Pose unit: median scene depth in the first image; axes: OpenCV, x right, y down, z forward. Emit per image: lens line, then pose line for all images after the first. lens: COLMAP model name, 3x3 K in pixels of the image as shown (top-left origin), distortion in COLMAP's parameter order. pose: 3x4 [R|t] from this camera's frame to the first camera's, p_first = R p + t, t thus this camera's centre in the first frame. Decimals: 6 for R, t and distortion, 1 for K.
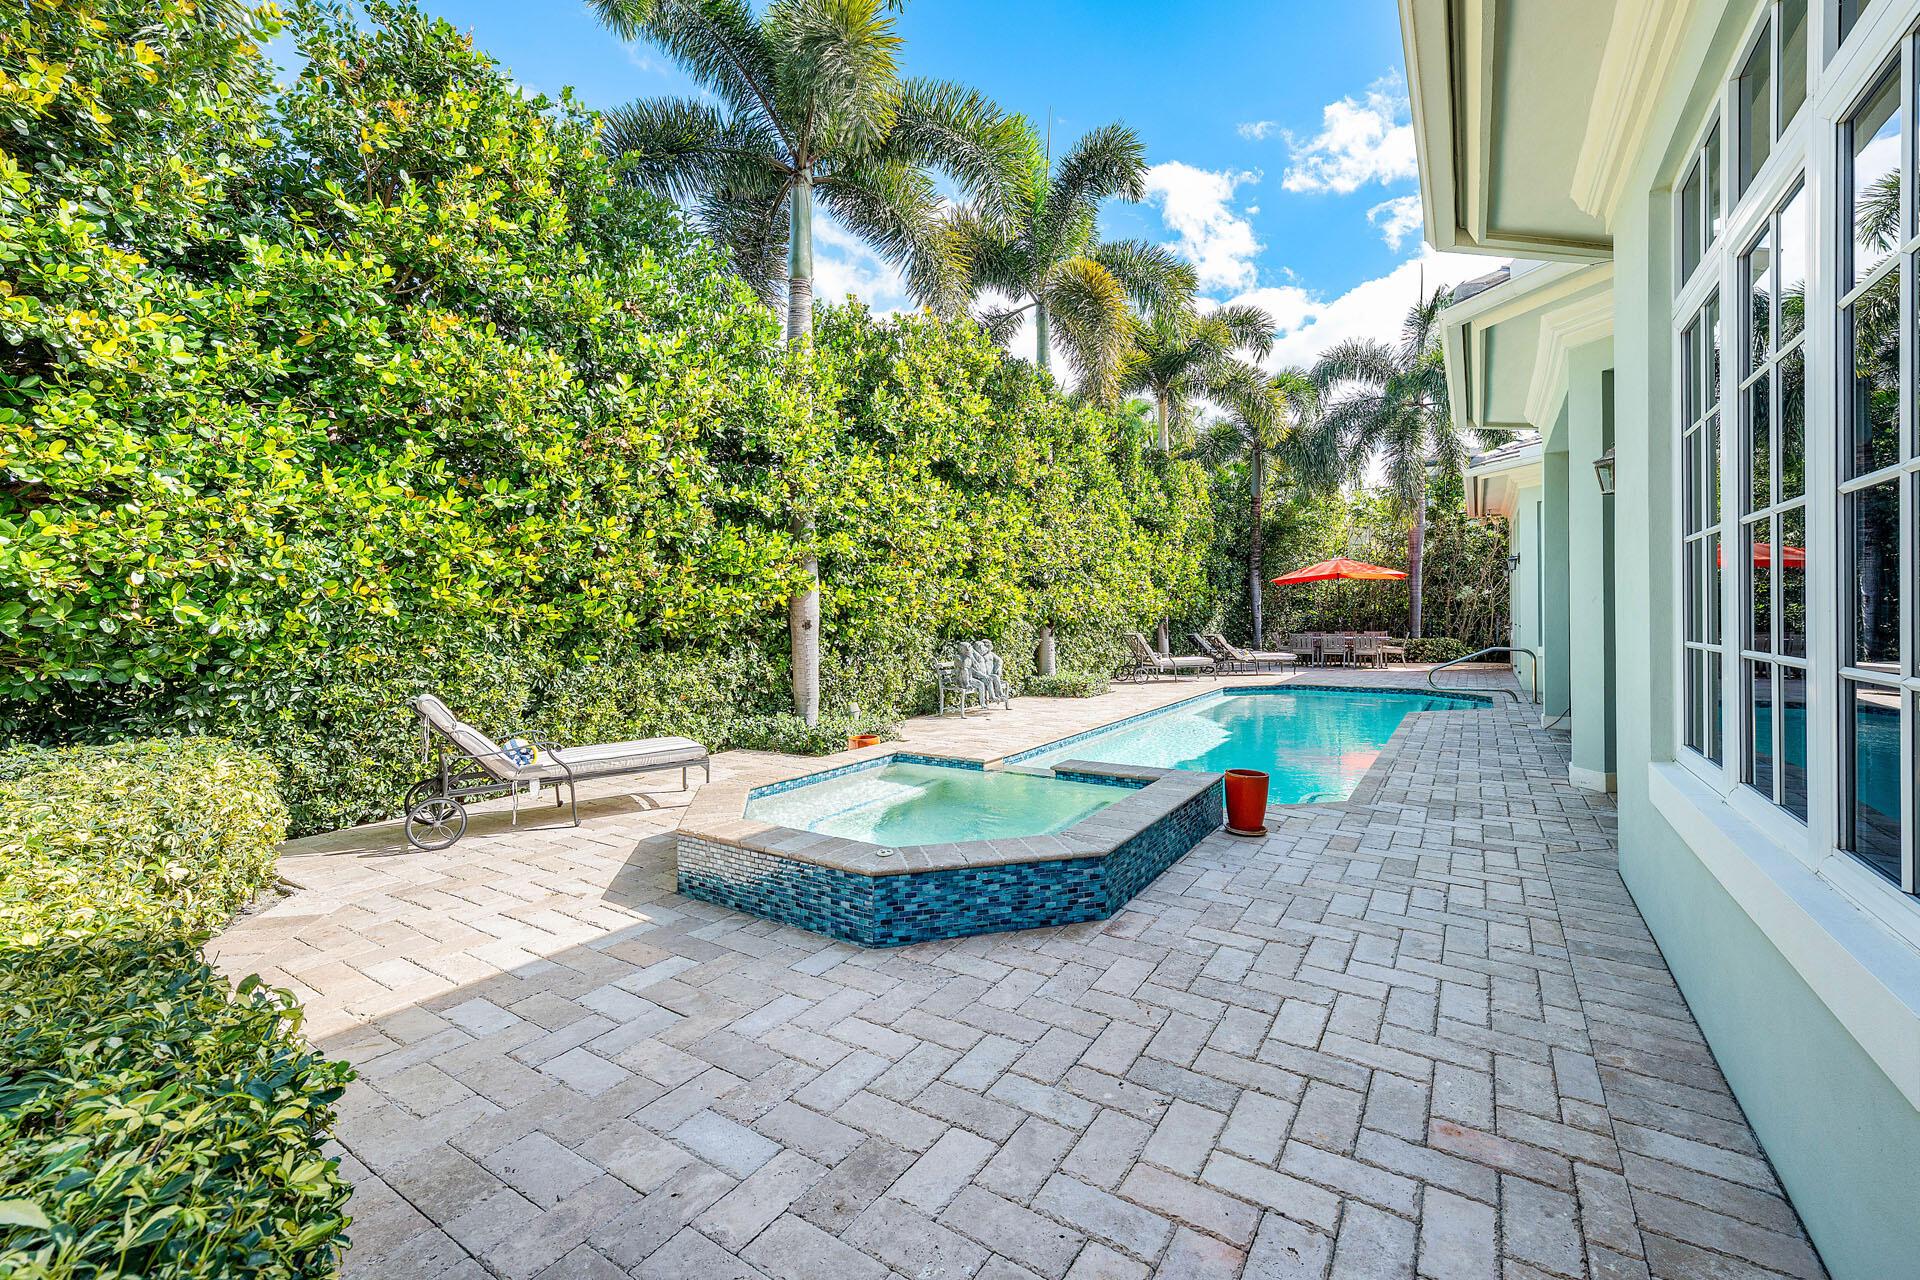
lens RADIAL K [[797.5, 0, 960.0], [0, 797.5, 640.0], [0, 0, 1]] dist [0.008944, -0.000393]
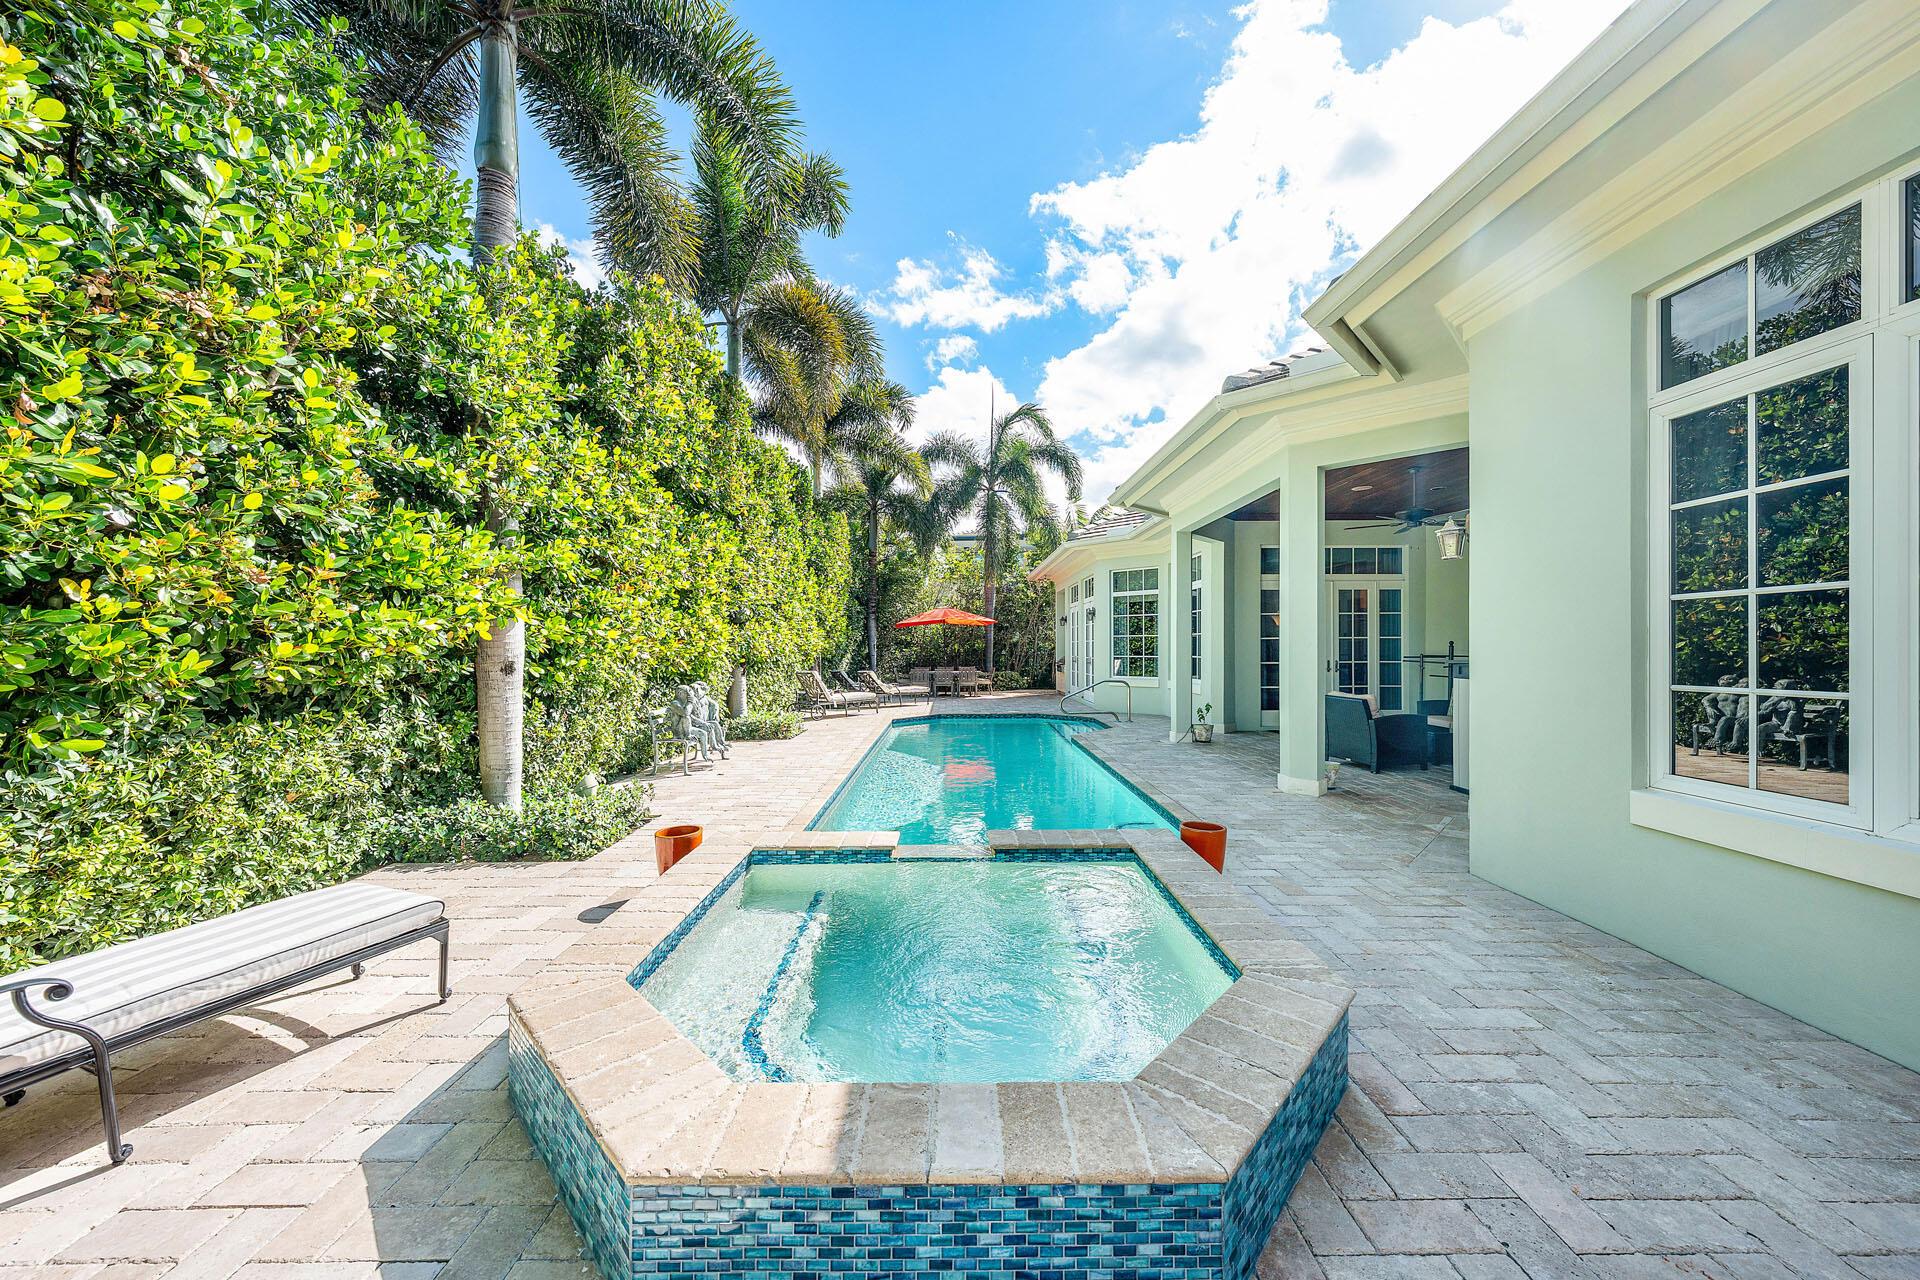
lens RADIAL K [[685.4, 0, 962.3], [0, 685.4, 662.8], [0, 0, 1]] dist [-0.002014, -0.000227]
pose [[0.833789, -0.002875, 0.552076, -0.205635], [0.011066, 0.999873, -0.011507, -0.012962], [-0.551973, 0.015704, 0.833714, 0.304959]]
